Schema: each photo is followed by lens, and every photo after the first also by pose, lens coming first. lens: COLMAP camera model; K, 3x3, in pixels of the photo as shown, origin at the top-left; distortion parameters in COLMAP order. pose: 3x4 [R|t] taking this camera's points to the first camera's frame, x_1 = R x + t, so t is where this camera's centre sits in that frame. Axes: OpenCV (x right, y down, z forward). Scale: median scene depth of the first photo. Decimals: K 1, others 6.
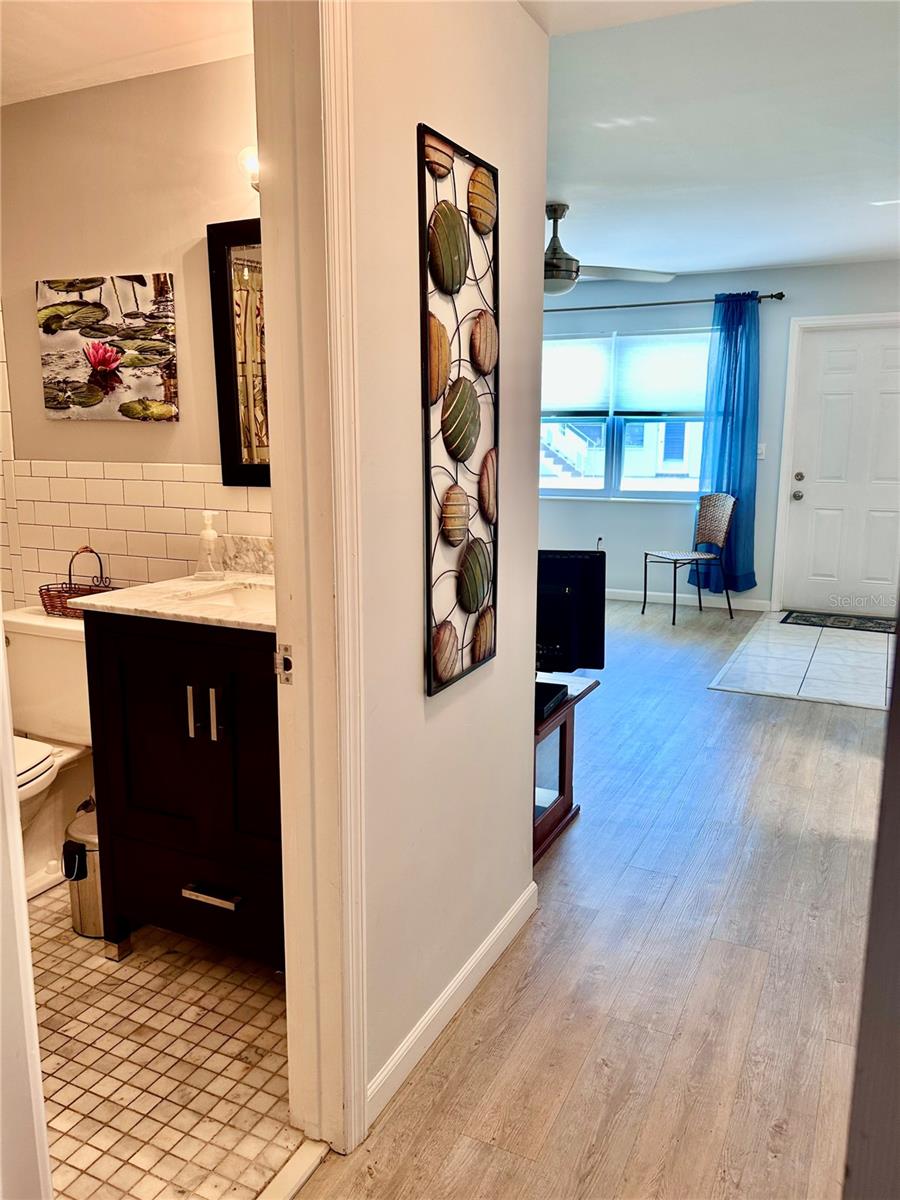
lens RADIAL K [[913.1, 0, 447.7], [0, 913.1, 601.0], [0, 0, 1]] dist [0.026268, -0.008258]
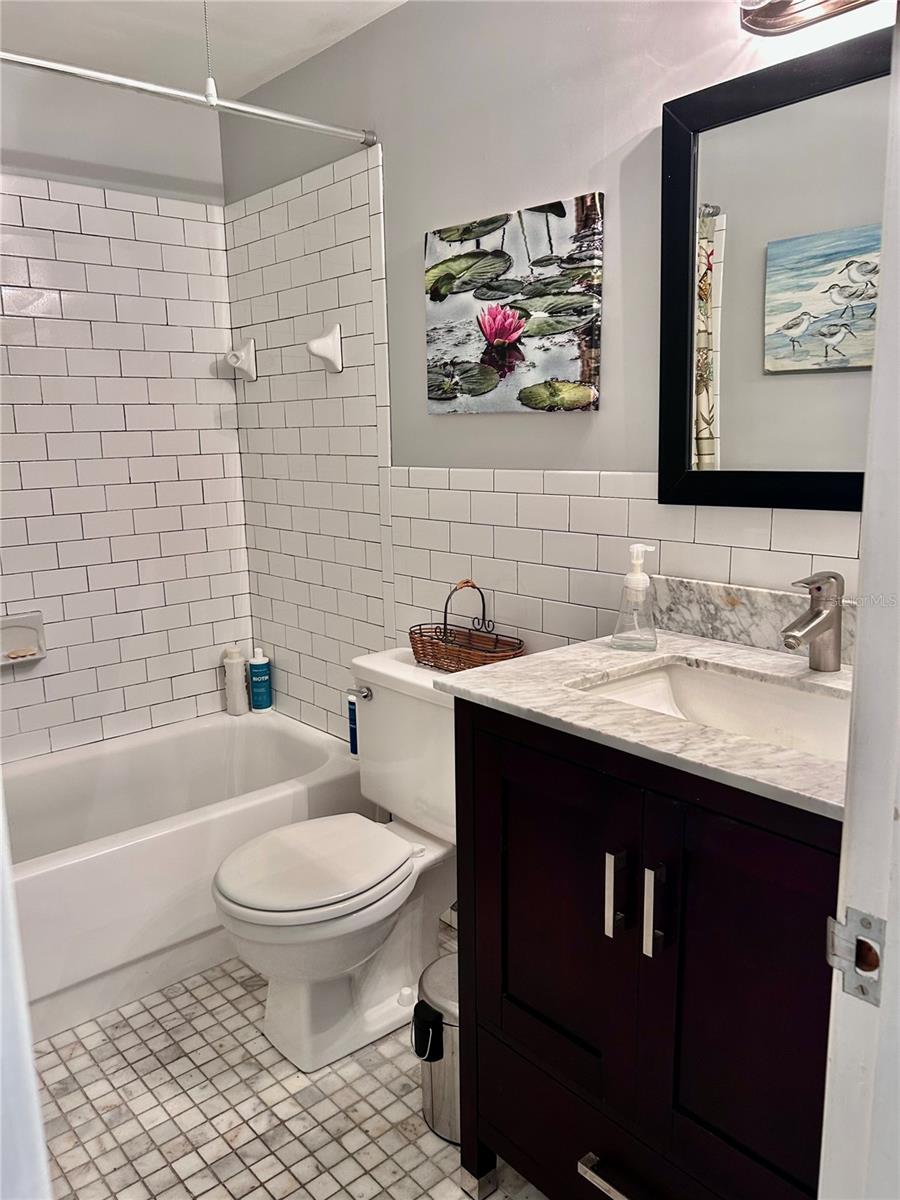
lens RADIAL K [[913.1, 0, 447.7], [0, 913.1, 601.0], [0, 0, 1]] dist [0.026268, -0.008258]
pose [[0.917879, 0.052969, -0.393309, -0.119148], [-0.050582, 0.998585, 0.016441, -0.057962], [0.393623, 0.004804, 0.919259, 0.321290]]
